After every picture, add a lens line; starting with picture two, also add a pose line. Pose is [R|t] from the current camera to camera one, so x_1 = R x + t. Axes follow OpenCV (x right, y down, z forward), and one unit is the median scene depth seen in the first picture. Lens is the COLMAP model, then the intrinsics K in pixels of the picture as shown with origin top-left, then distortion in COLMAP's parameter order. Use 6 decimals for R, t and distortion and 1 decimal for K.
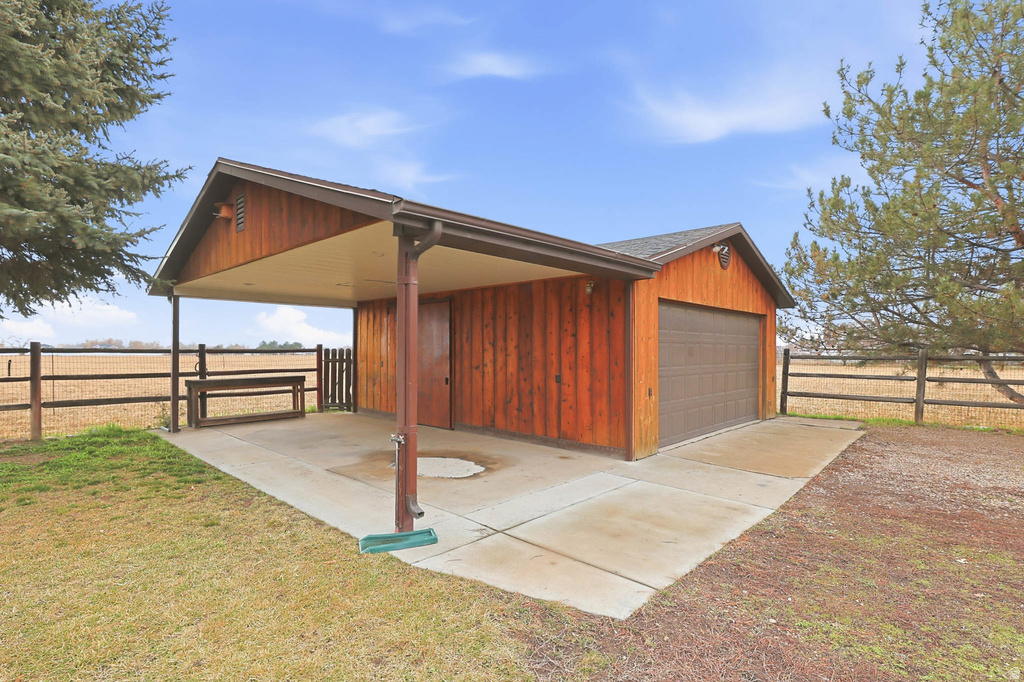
lens RADIAL K [[506.5, 0, 512.0], [0, 506.5, 341.0], [0, 0, 1]] dist [0.000949, -0.000083]
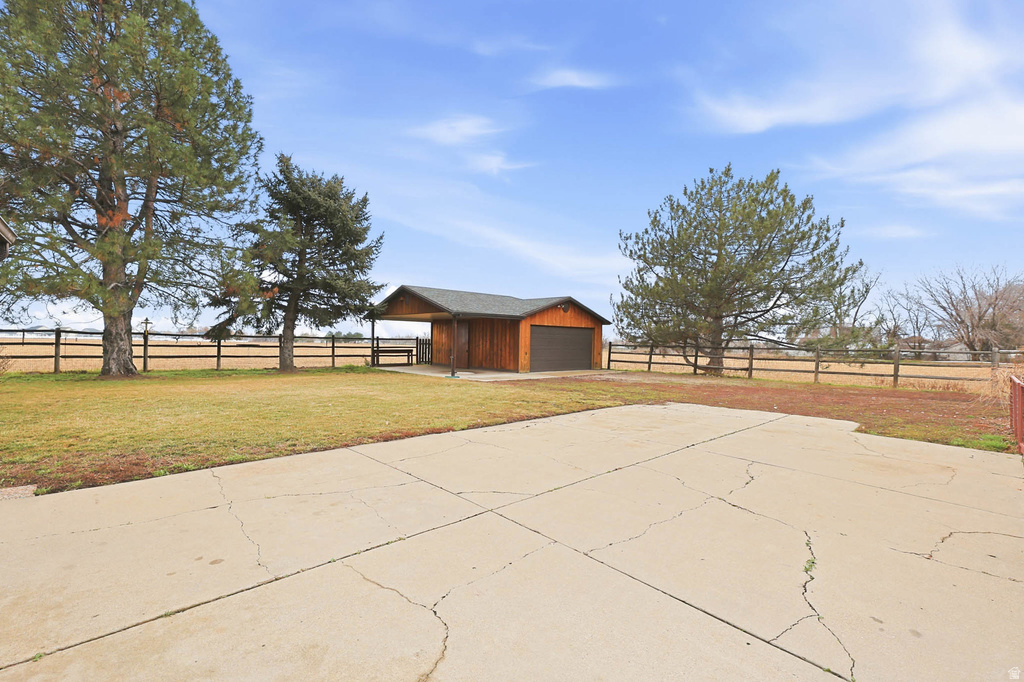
lens RADIAL K [[454.6, 0, 512.0], [0, 454.6, 341.0], [0, 0, 1]] dist [-0.012269, -0.000178]
pose [[0.997802, 0.015337, -0.064468, 0.280053], [-0.014365, 0.999776, 0.015518, -0.019166], [0.064691, -0.014557, 0.997799, -1.485487]]
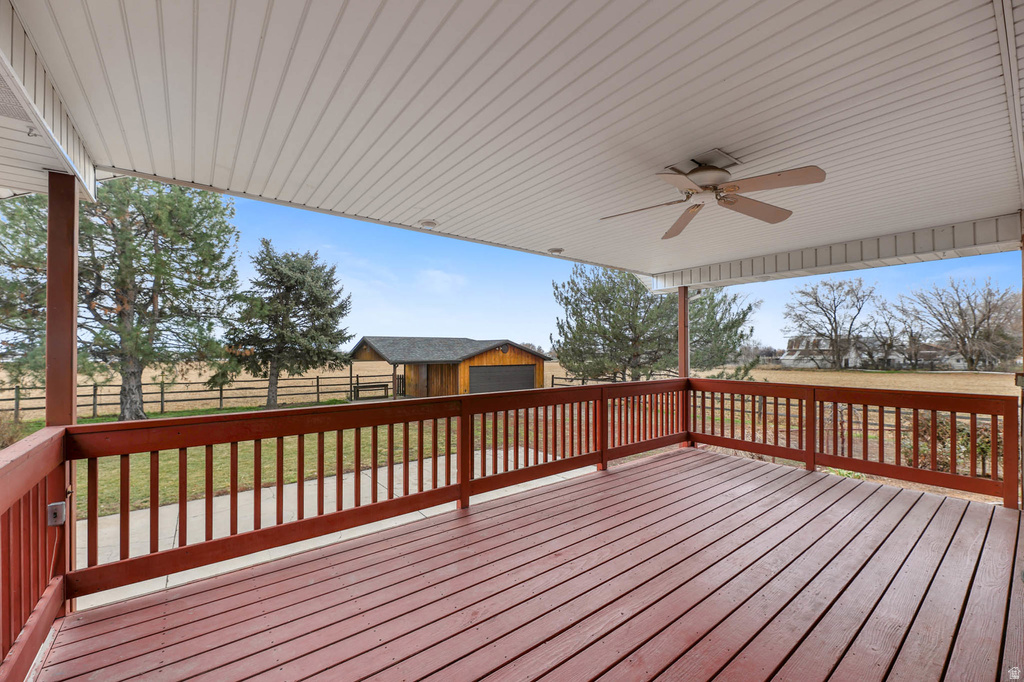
lens RADIAL K [[415.9, 0, 512.0], [0, 415.9, 341.0], [0, 0, 1]] dist [-0.012334, -0.000028]
pose [[0.987341, -0.011469, -0.158194, 0.869850], [0.009962, 0.999897, -0.010315, -0.188548], [0.158296, 0.008608, 0.987354, -1.621417]]
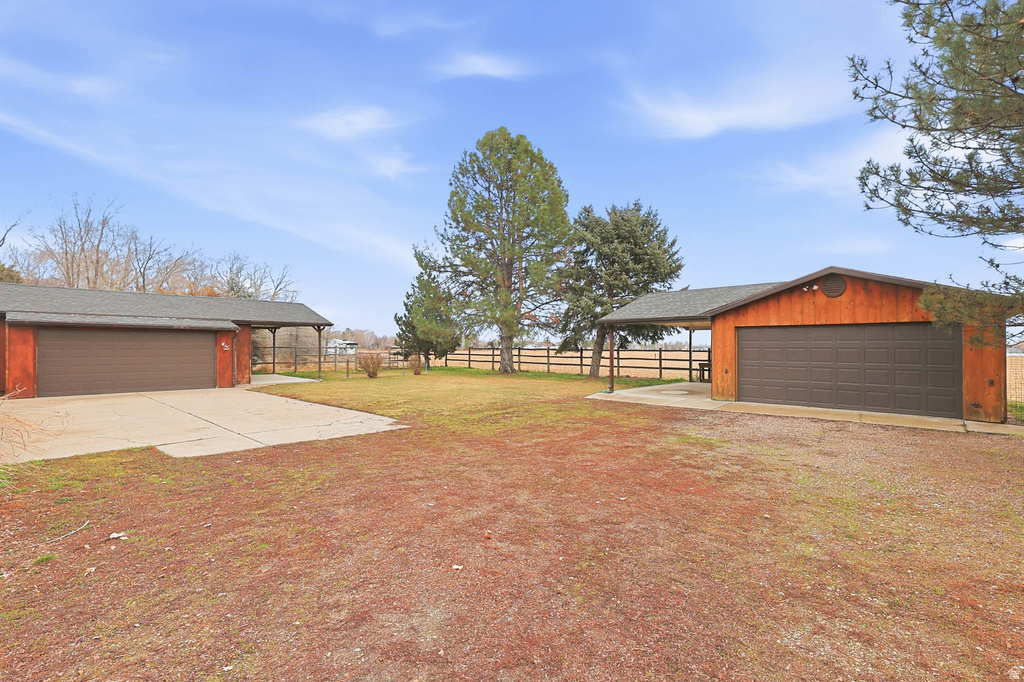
lens RADIAL K [[454.6, 0, 512.0], [0, 454.6, 341.0], [0, 0, 1]] dist [-0.012269, -0.000178]
pose [[0.002816, -0.015963, -0.999869, 1.669734], [0.008894, 0.999833, -0.015937, -0.003385], [0.999956, -0.008848, 0.002957, 0.068231]]
